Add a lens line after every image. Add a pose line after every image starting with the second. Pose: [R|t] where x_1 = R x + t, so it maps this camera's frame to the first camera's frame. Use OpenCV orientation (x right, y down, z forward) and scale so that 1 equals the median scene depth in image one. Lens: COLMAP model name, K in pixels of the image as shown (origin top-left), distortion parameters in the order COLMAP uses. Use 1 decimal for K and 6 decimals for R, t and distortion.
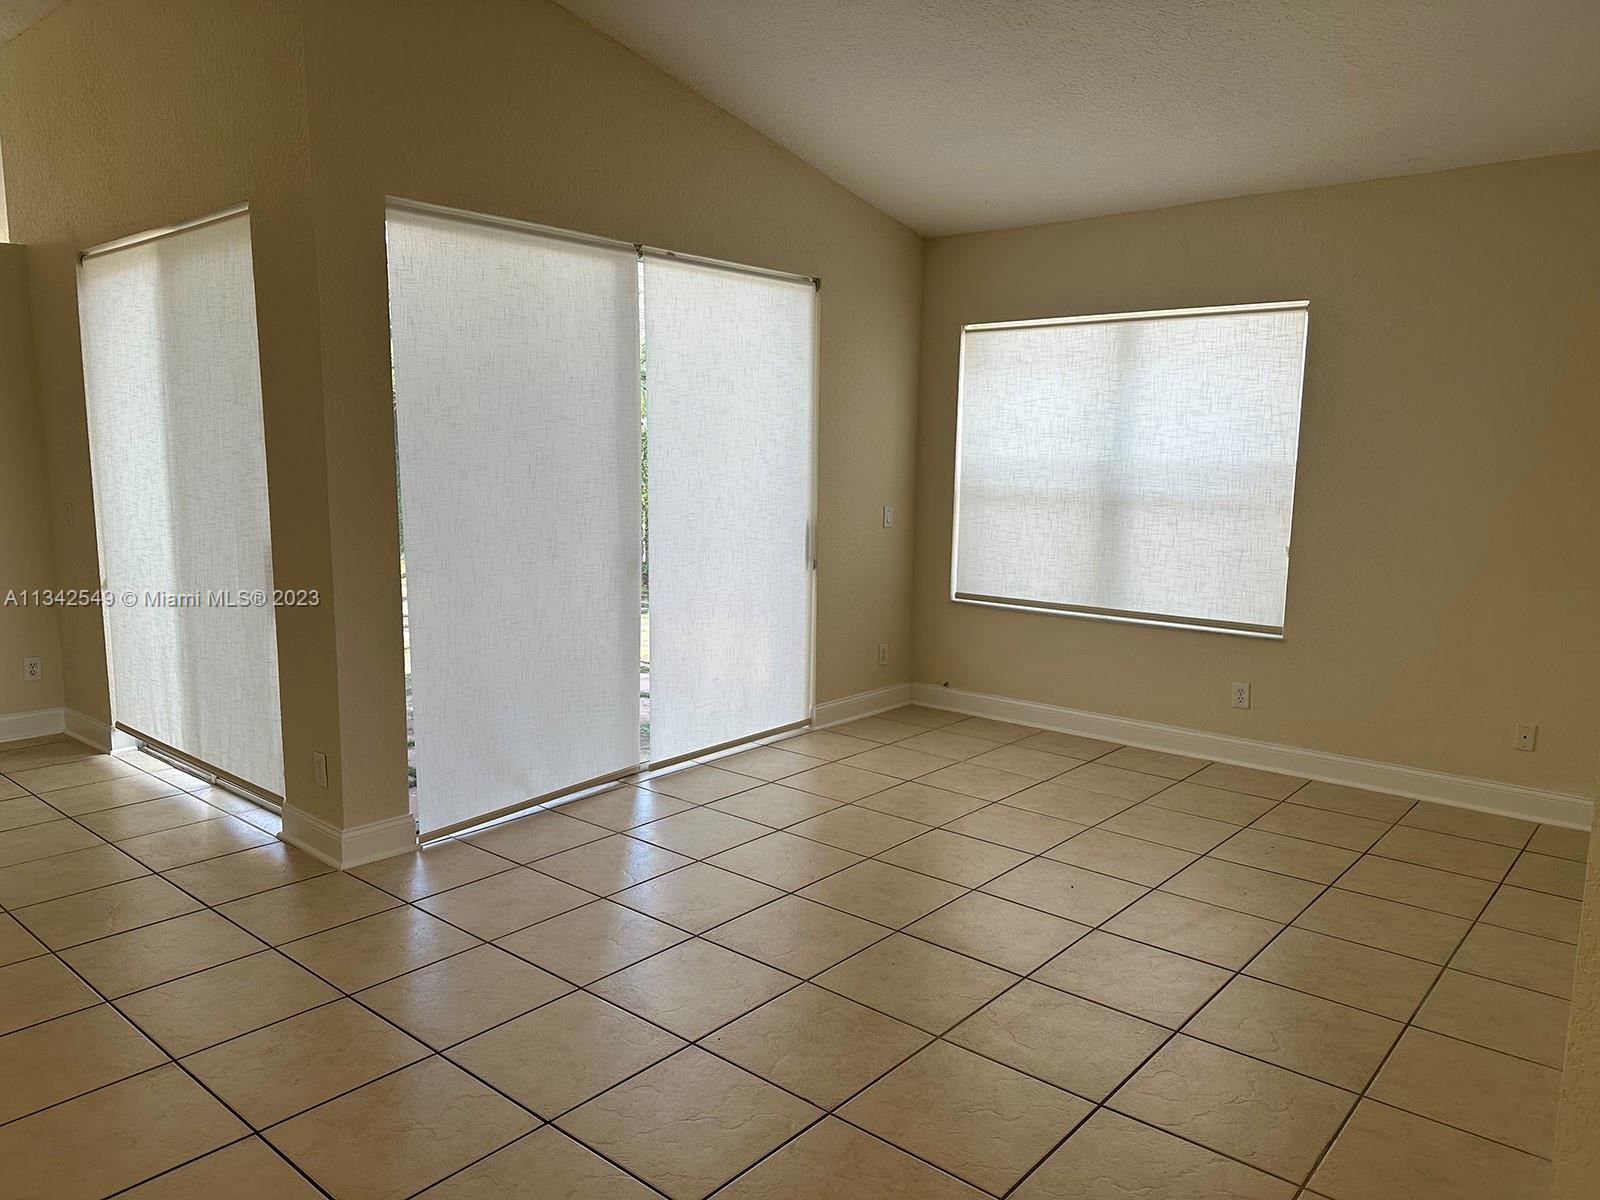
lens RADIAL K [[1150.5, 0, 784.1], [0, 1150.5, 591.5], [0, 0, 1]] dist [0.071250, -0.091833]
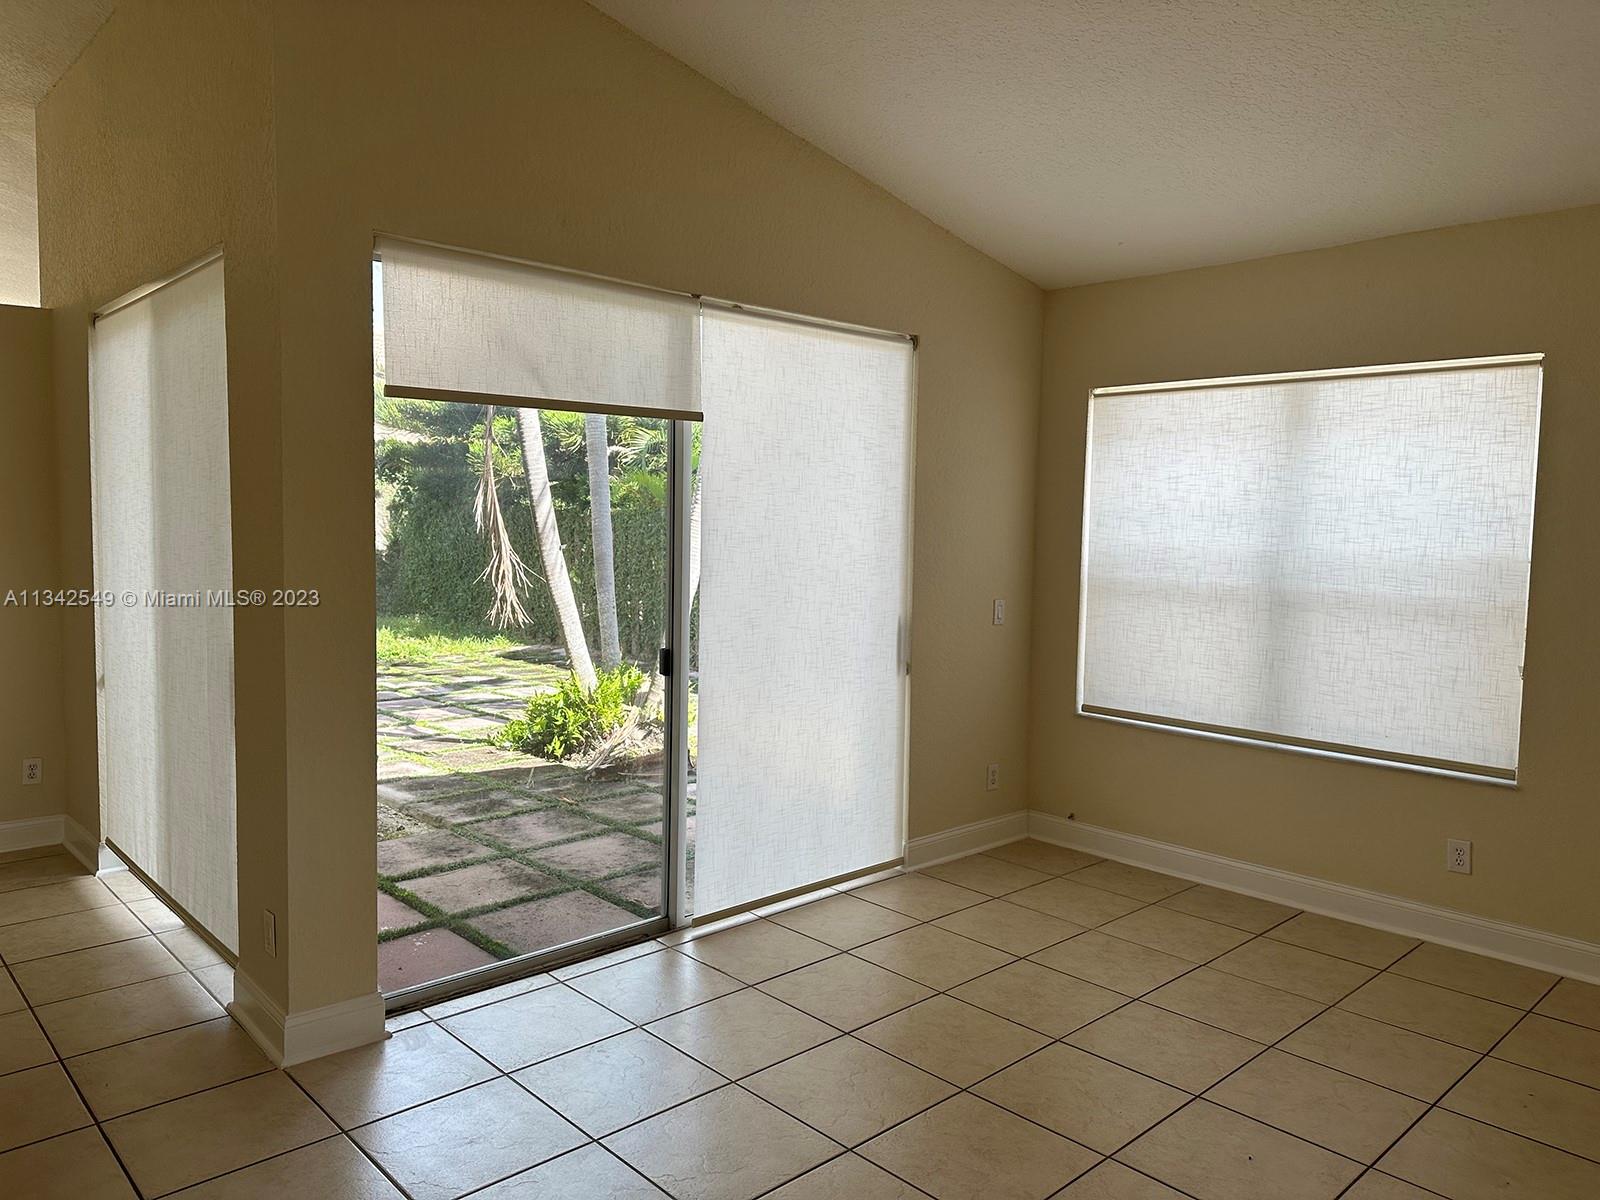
lens RADIAL K [[1150.5, 0, 775.4], [0, 1150.5, 572.1], [0, 0, 1]] dist [0.071250, -0.091833]
pose [[0.993583, 0.012227, -0.112441, 0.025587], [-0.021030, 0.996775, -0.077442, -0.030012], [0.111132, 0.079310, 0.990636, 0.167791]]
